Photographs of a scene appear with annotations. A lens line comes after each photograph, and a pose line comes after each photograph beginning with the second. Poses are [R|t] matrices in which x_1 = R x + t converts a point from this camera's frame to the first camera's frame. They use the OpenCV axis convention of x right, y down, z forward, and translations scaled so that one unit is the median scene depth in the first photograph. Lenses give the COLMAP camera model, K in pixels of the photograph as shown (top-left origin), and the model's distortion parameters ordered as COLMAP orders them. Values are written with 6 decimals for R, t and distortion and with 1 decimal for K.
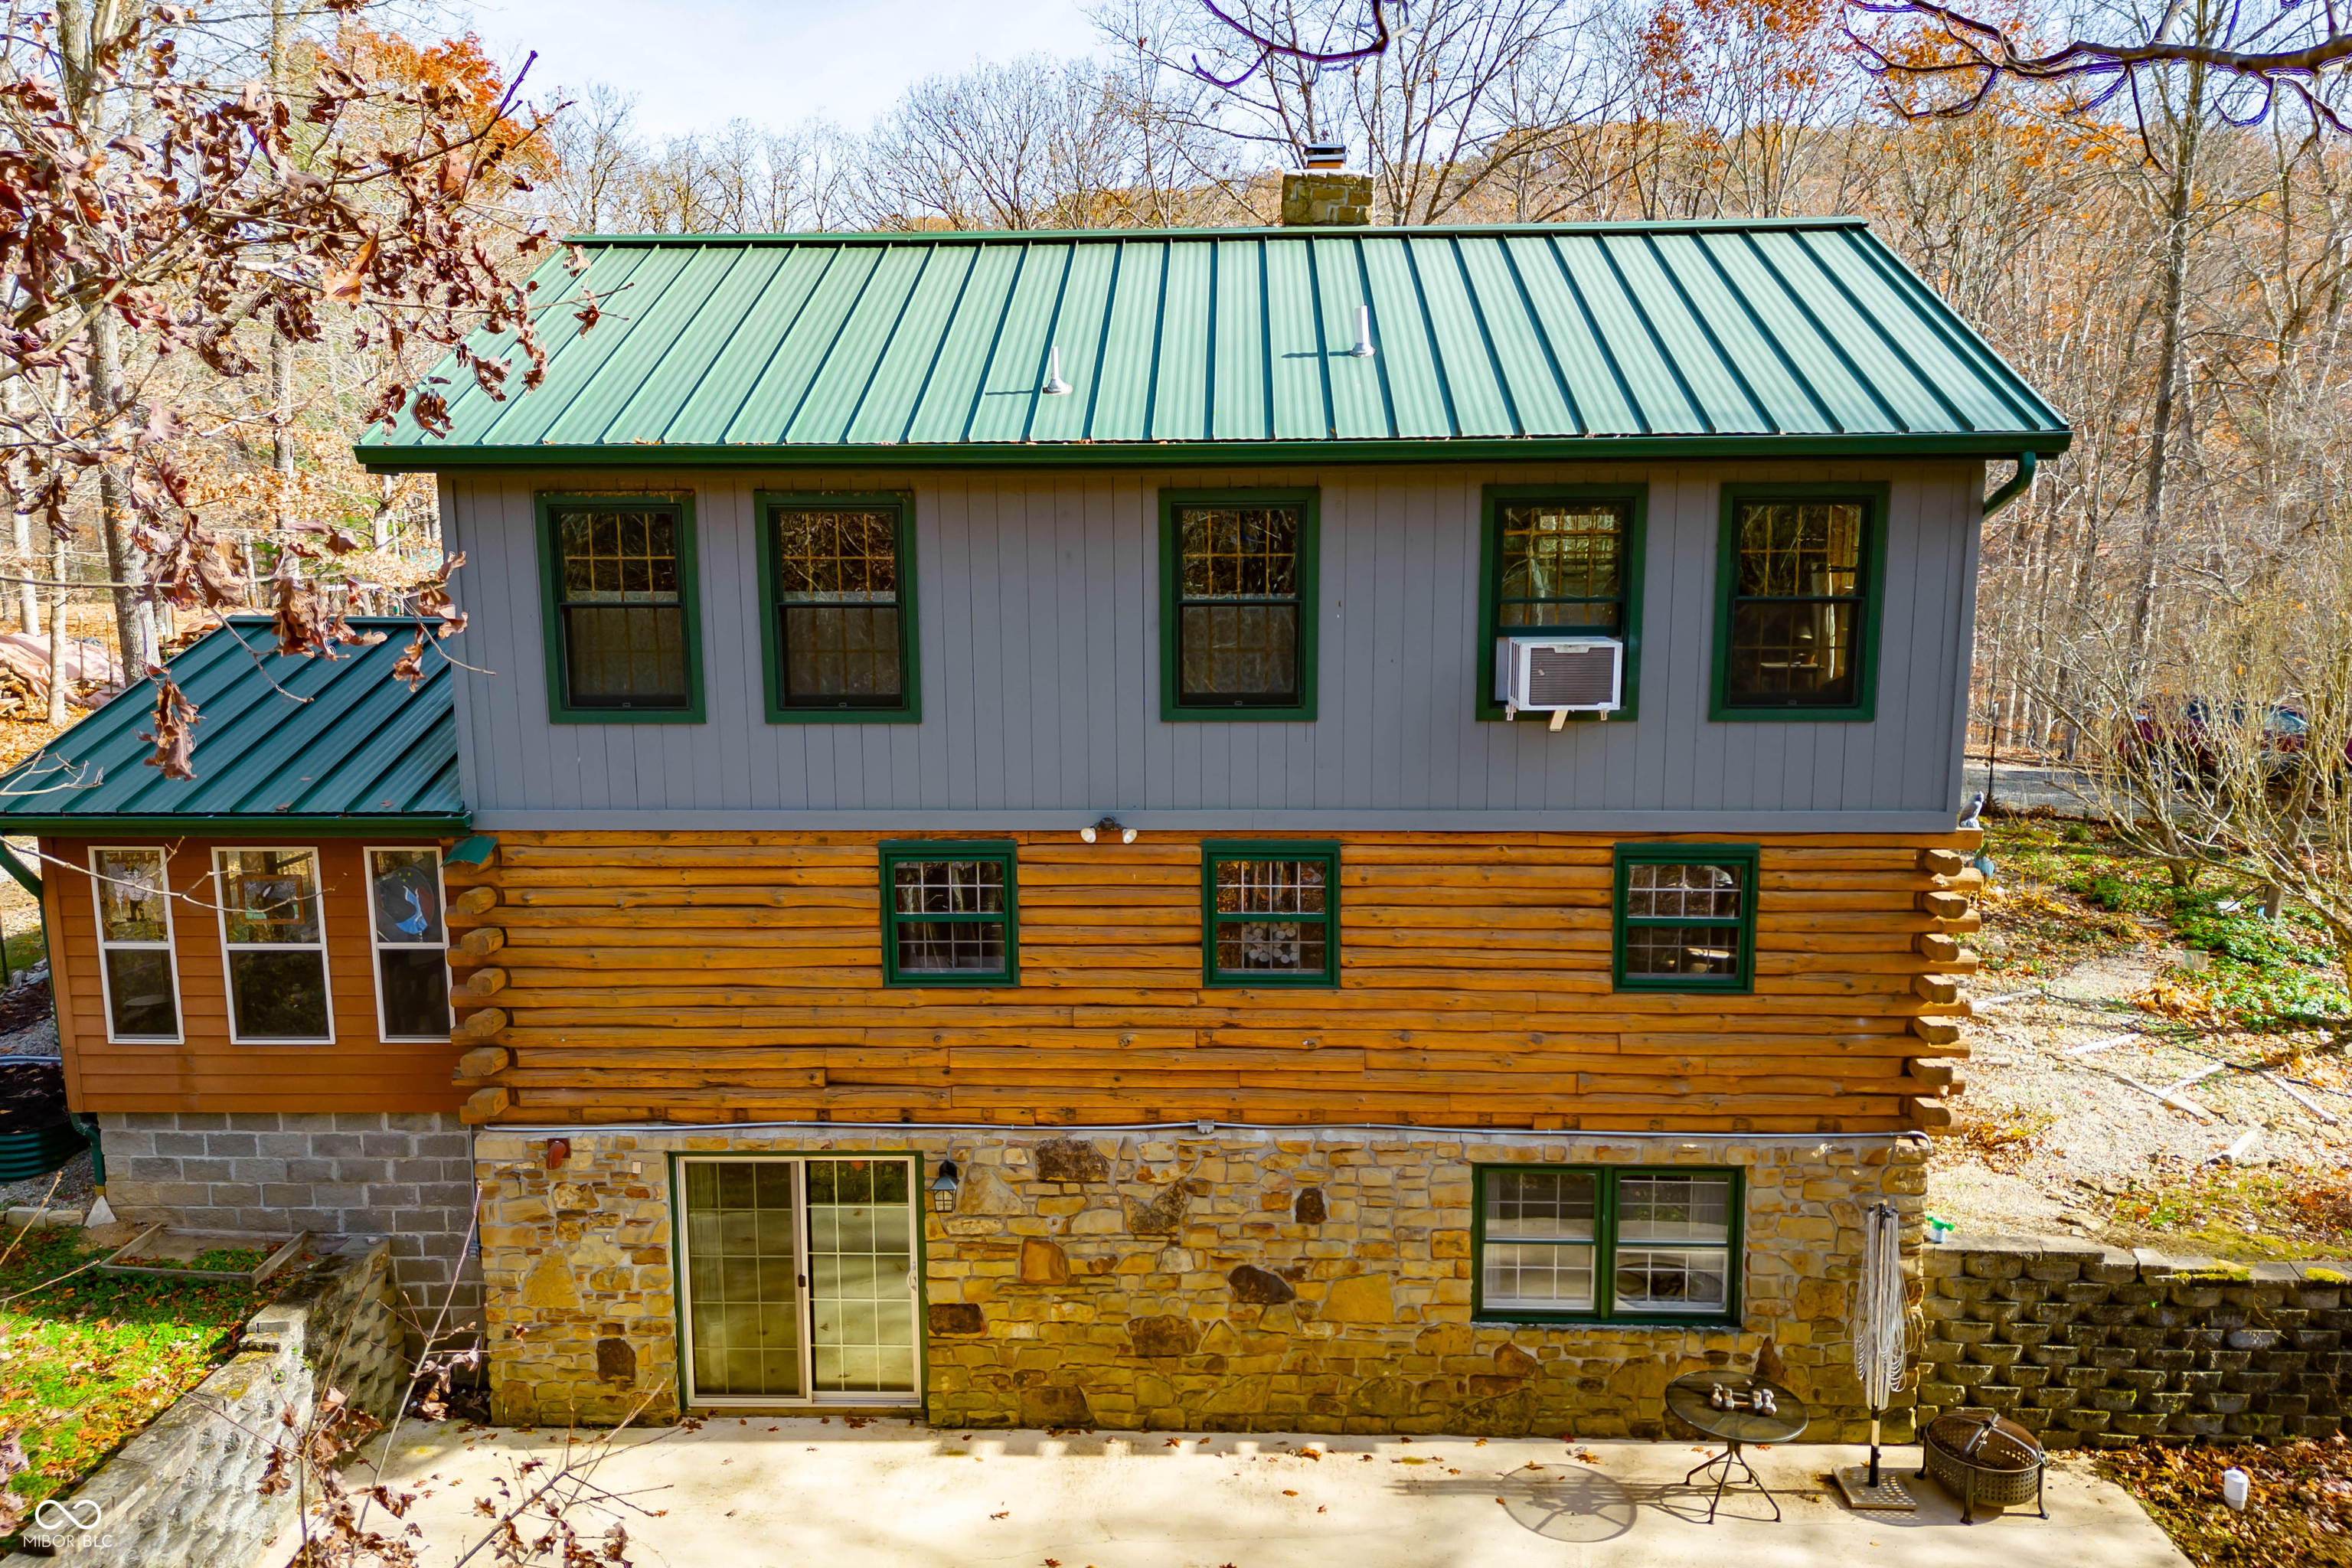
lens RADIAL K [[1638.5, 0, 1188.4], [0, 1638.5, 790.7], [0, 0, 1]] dist [0.058854, -0.050504]
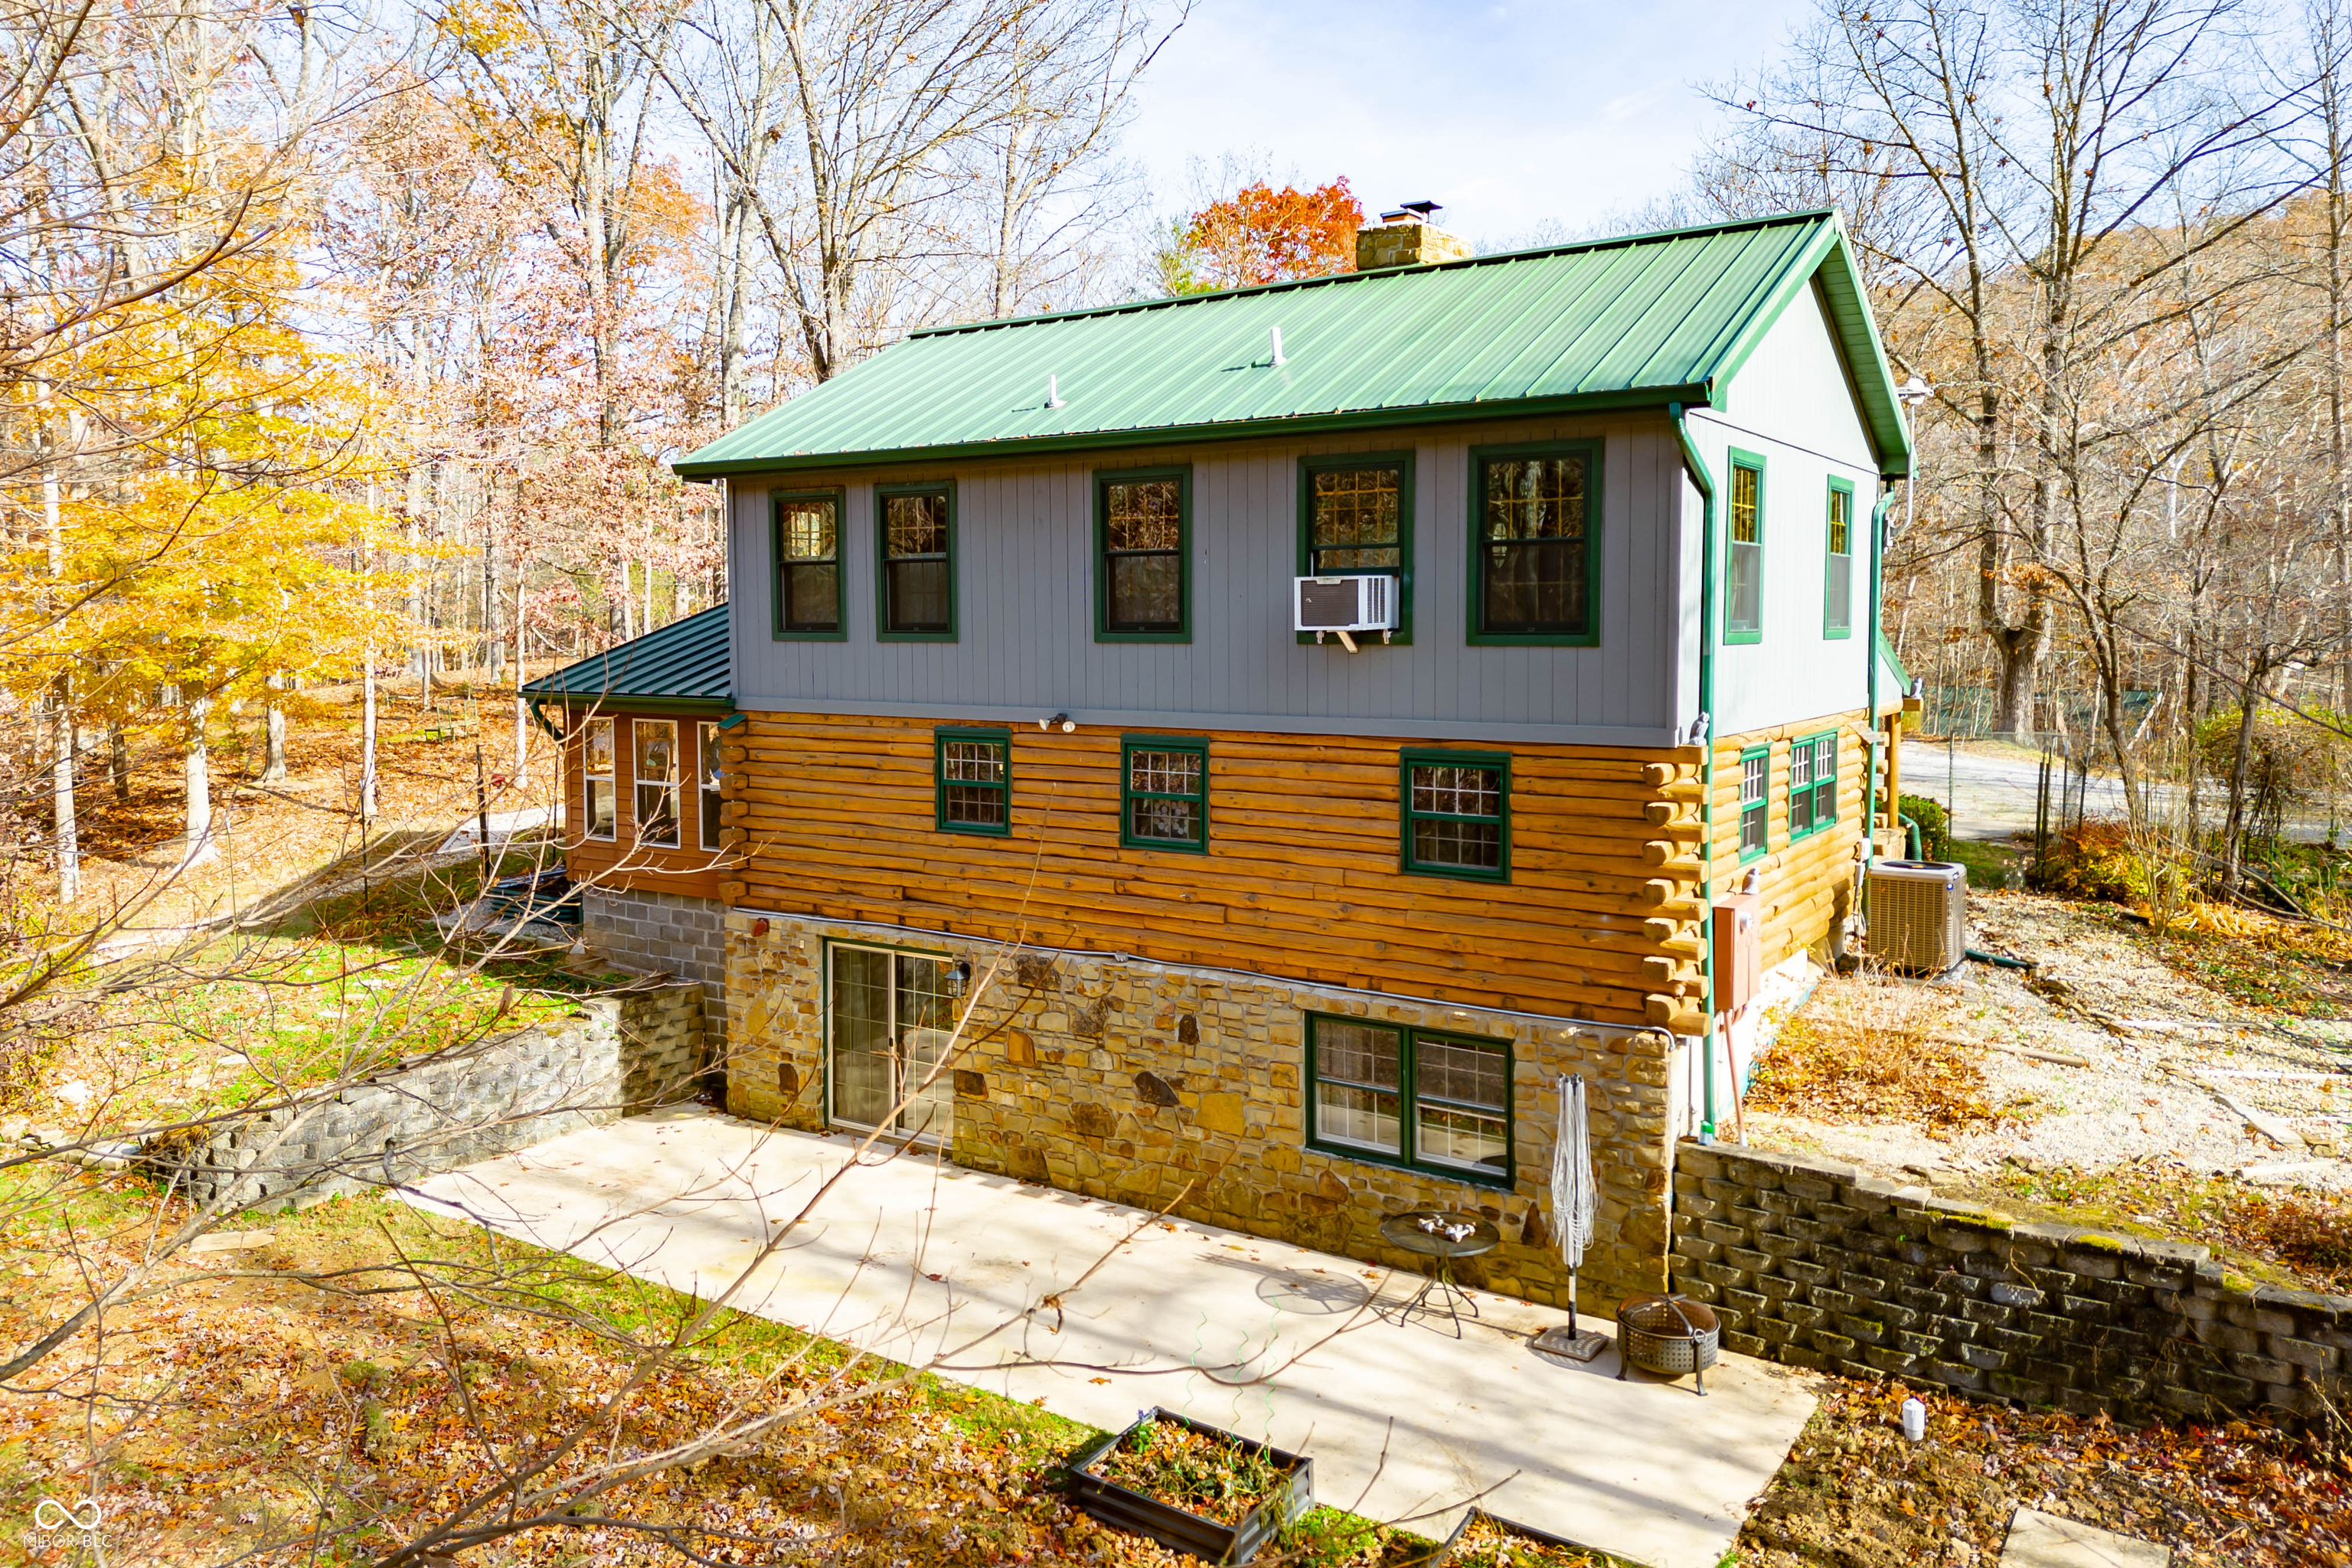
lens RADIAL K [[1638.5, 0, 1171.9], [0, 1638.5, 717.4], [0, 0, 1]] dist [0.058854, -0.050504]
pose [[0.857445, 0.035674, -0.513337, 0.706823], [-0.082768, 0.994166, -0.069161, 0.103555], [0.507875, 0.101790, 0.855396, -0.107516]]
